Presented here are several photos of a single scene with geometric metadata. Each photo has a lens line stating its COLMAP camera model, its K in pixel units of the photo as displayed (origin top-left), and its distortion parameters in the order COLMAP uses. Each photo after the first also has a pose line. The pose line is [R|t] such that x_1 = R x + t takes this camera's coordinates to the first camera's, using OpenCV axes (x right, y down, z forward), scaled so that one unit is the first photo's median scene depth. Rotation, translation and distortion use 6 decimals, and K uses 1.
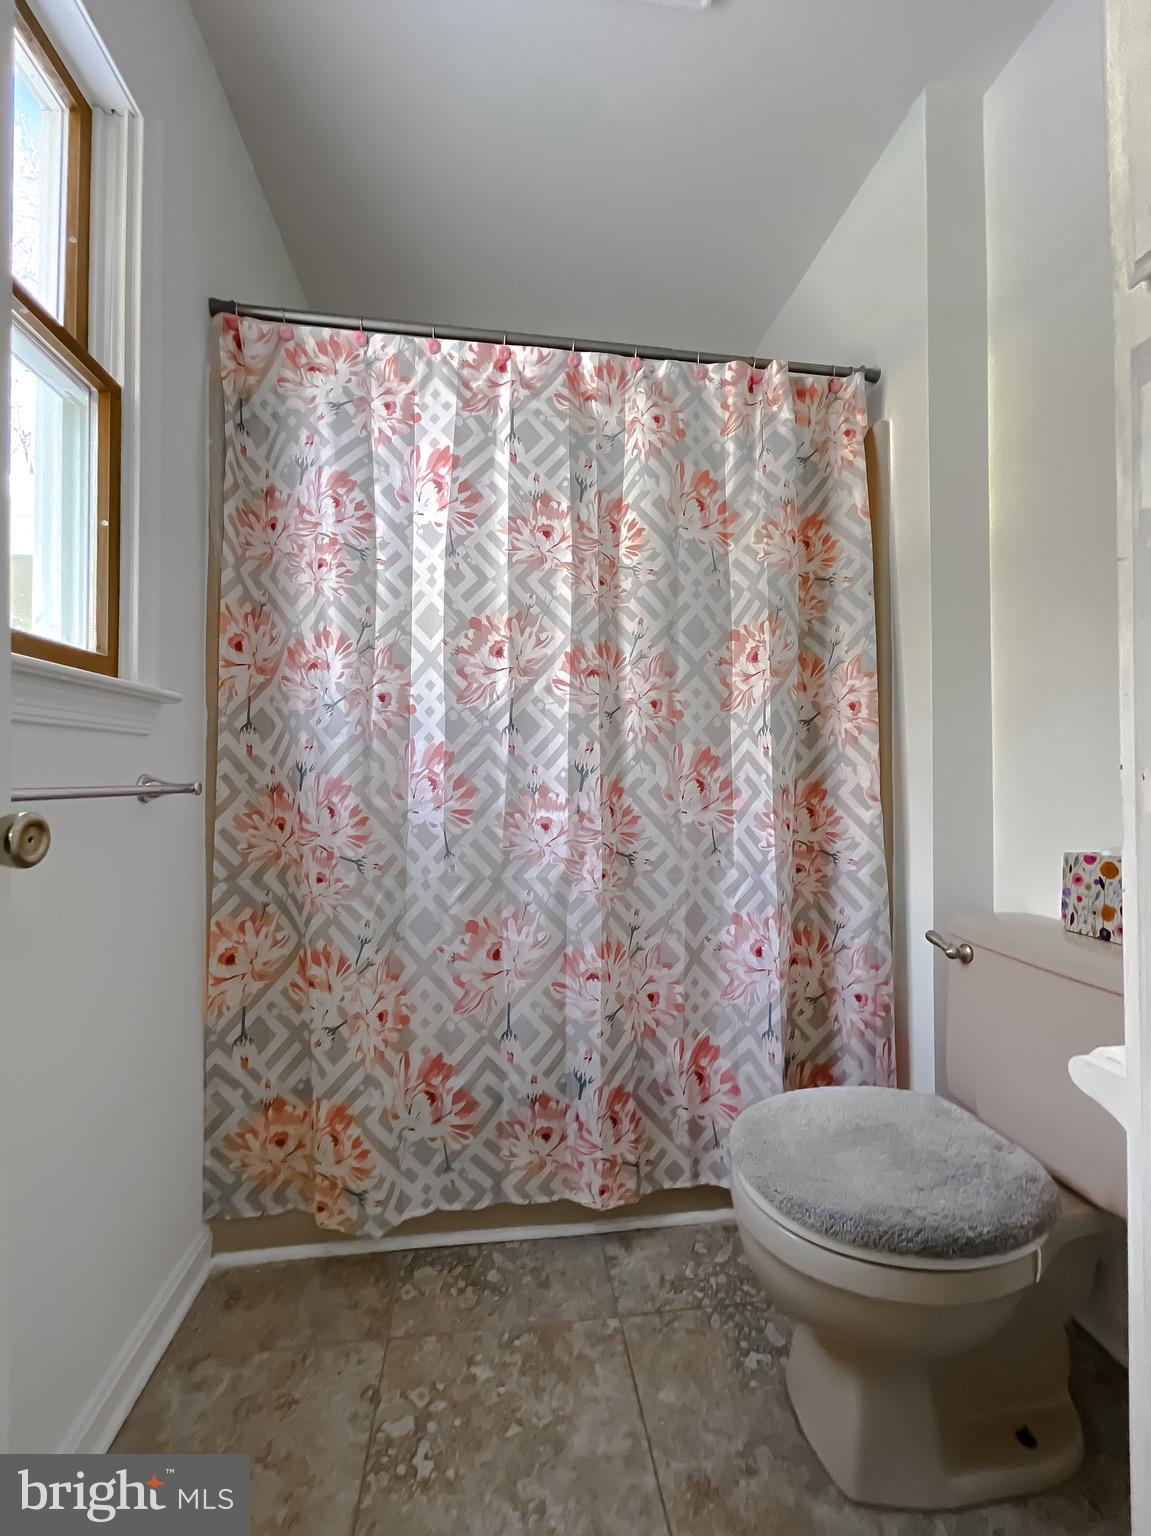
lens RADIAL K [[641.5, 0, 562.7], [0, 641.5, 758.6], [0, 0, 1]] dist [-0.002689, 0.003399]
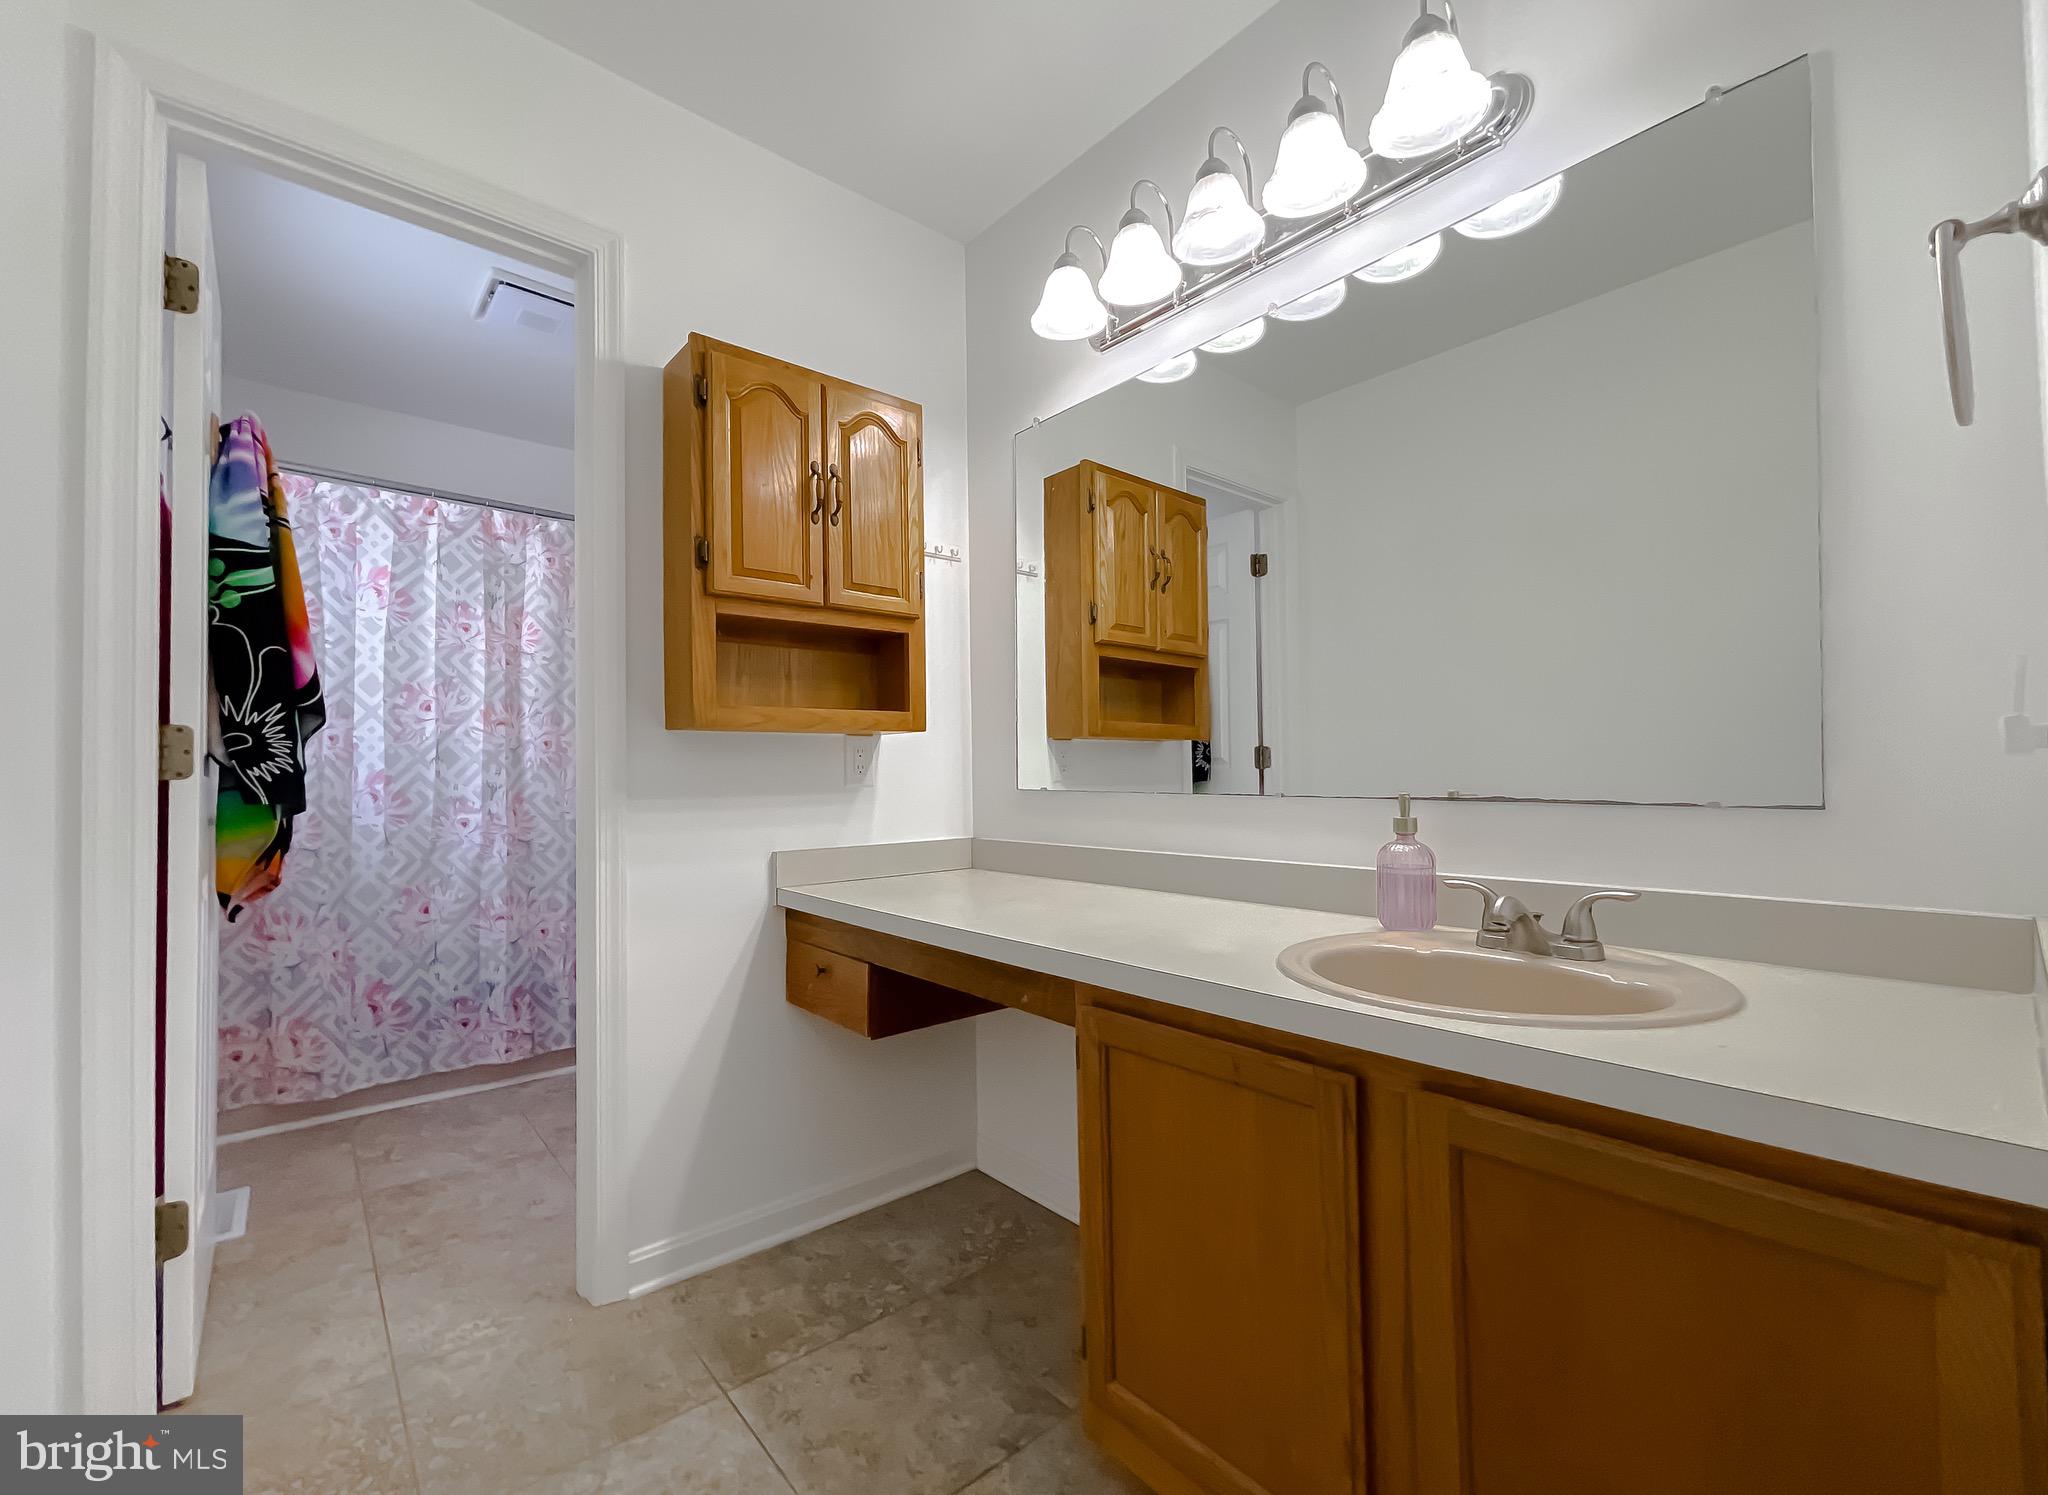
lens RADIAL K [[855.4, 0, 1007.7], [0, 855.4, 758.7], [0, 0, 1]] dist [-0.002689, 0.003399]
pose [[0.831171, 0.005036, 0.555993, -0.083962], [0.002220, 0.999921, -0.012375, -0.021266], [-0.556012, 0.011520, 0.831095, -1.402208]]
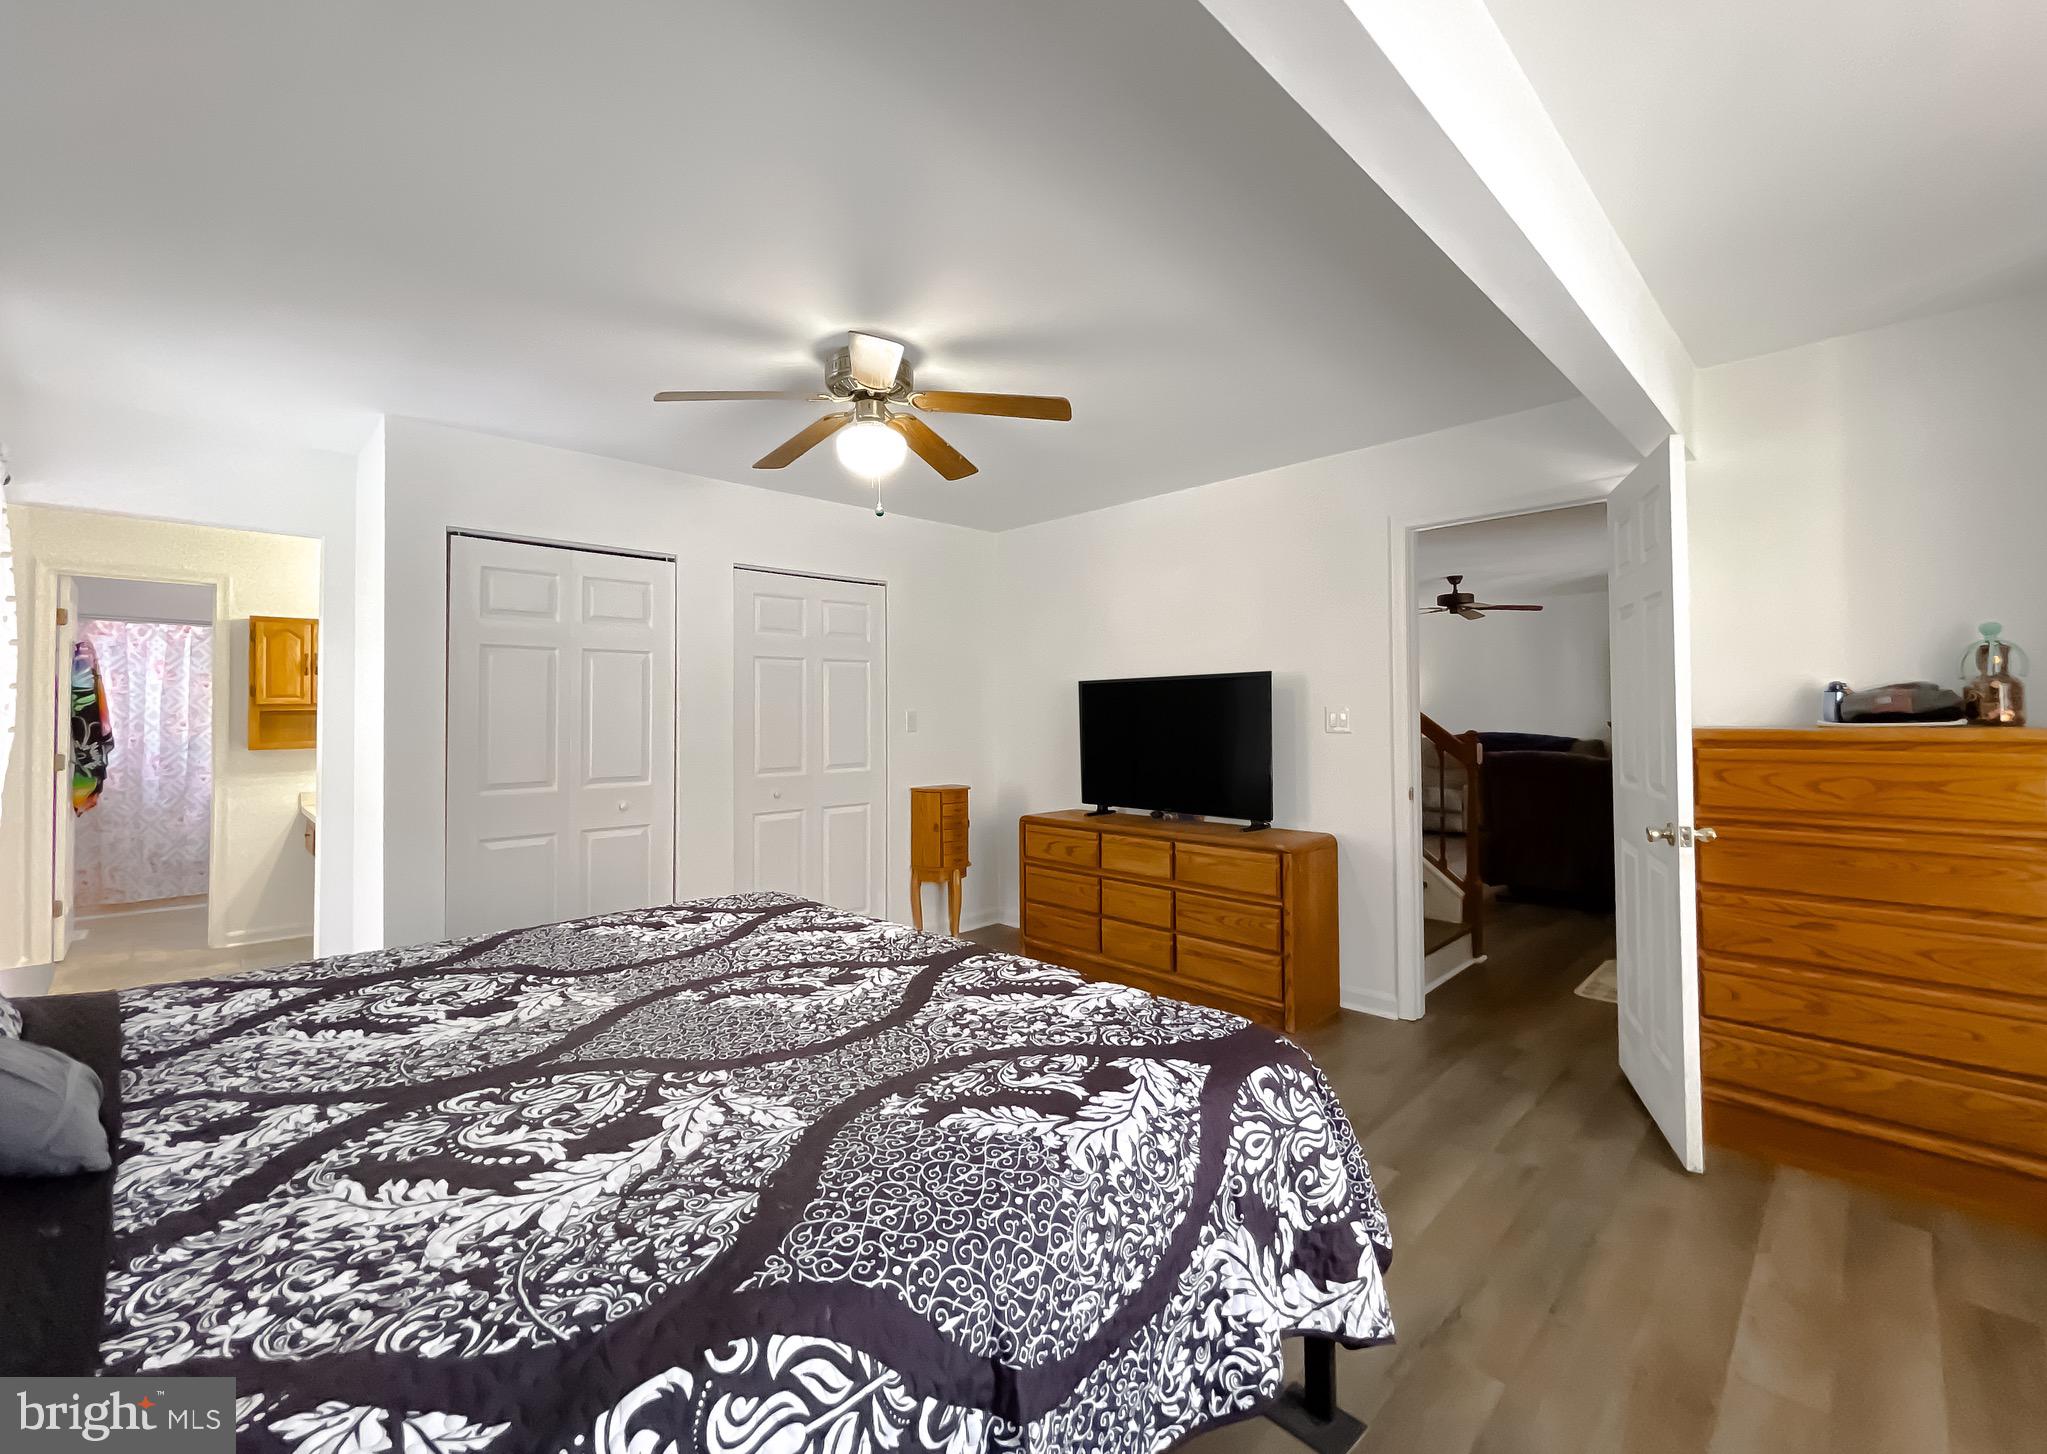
lens RADIAL K [[861.2, 0, 990.4], [0, 861.2, 704.2], [0, 0, 1]] dist [0.012423, -0.000071]
pose [[0.799400, 0.010917, 0.600701, 0.503715], [-0.007497, 0.999938, -0.008196, -0.265437], [-0.600753, 0.002048, 0.799432, -4.846068]]
